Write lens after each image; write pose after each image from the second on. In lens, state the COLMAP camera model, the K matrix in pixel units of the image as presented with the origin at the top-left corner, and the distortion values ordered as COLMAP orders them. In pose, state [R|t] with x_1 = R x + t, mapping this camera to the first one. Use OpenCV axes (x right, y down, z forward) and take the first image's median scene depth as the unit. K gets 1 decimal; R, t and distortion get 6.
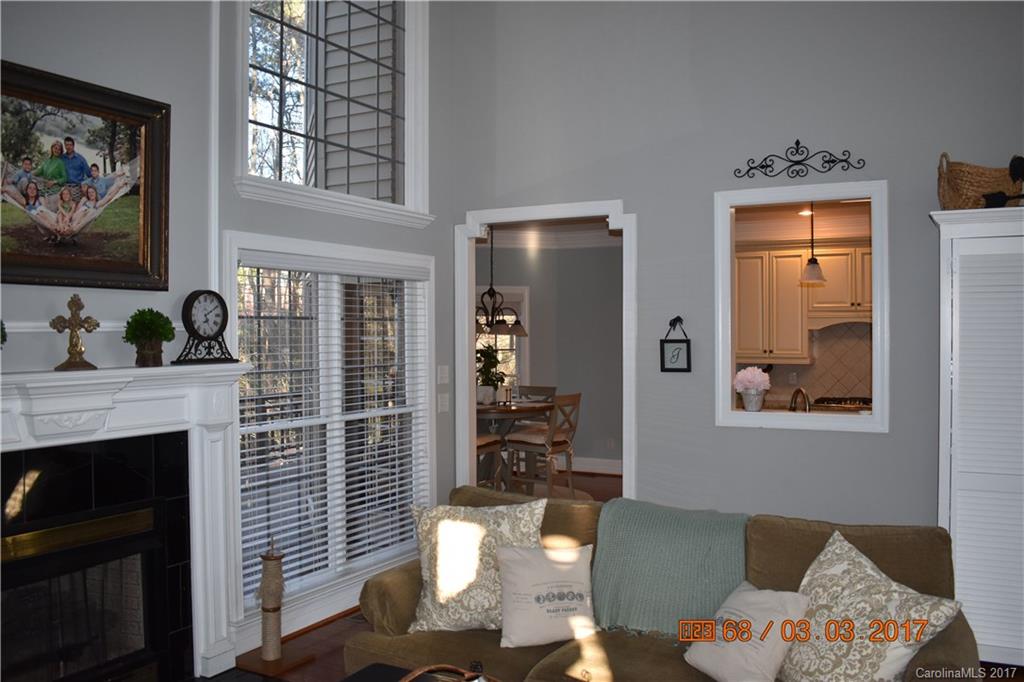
lens RADIAL K [[896.1, 0, 512.2], [0, 896.1, 342.9], [0, 0, 1]] dist [-0.079154, 0.002872]
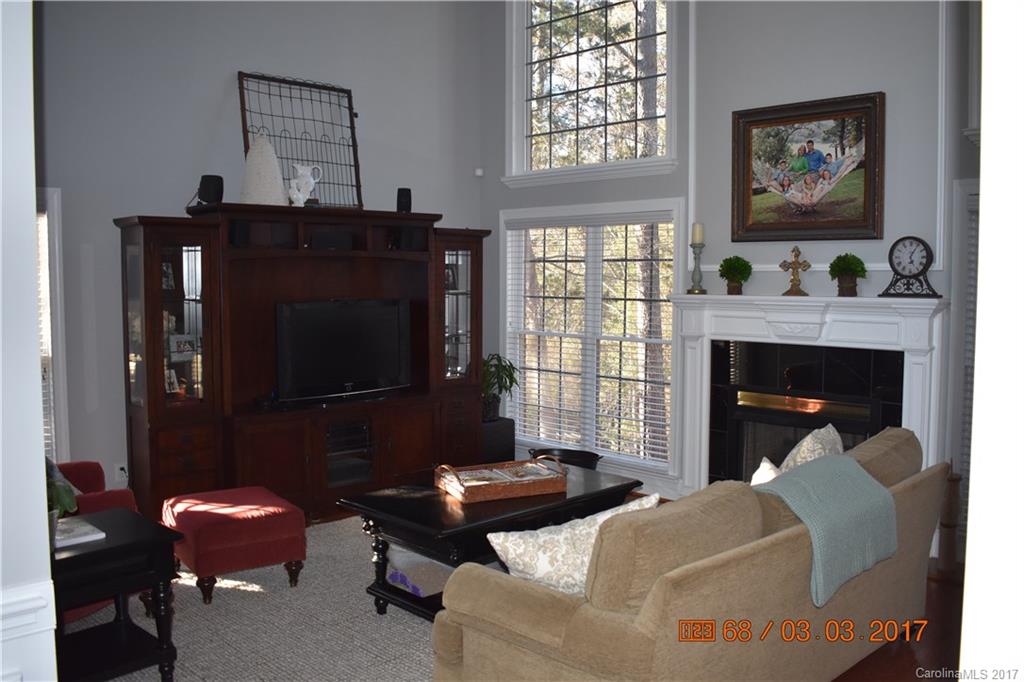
lens RADIAL K [[896.1, 0, 511.7], [0, 896.1, 337.8], [0, 0, 1]] dist [-0.079154, 0.002872]
pose [[-0.297351, 0.076188, -0.951724, 1.086499], [-0.005809, 0.996648, 0.081600, -0.018902], [0.954751, 0.029792, -0.295911, 0.950018]]
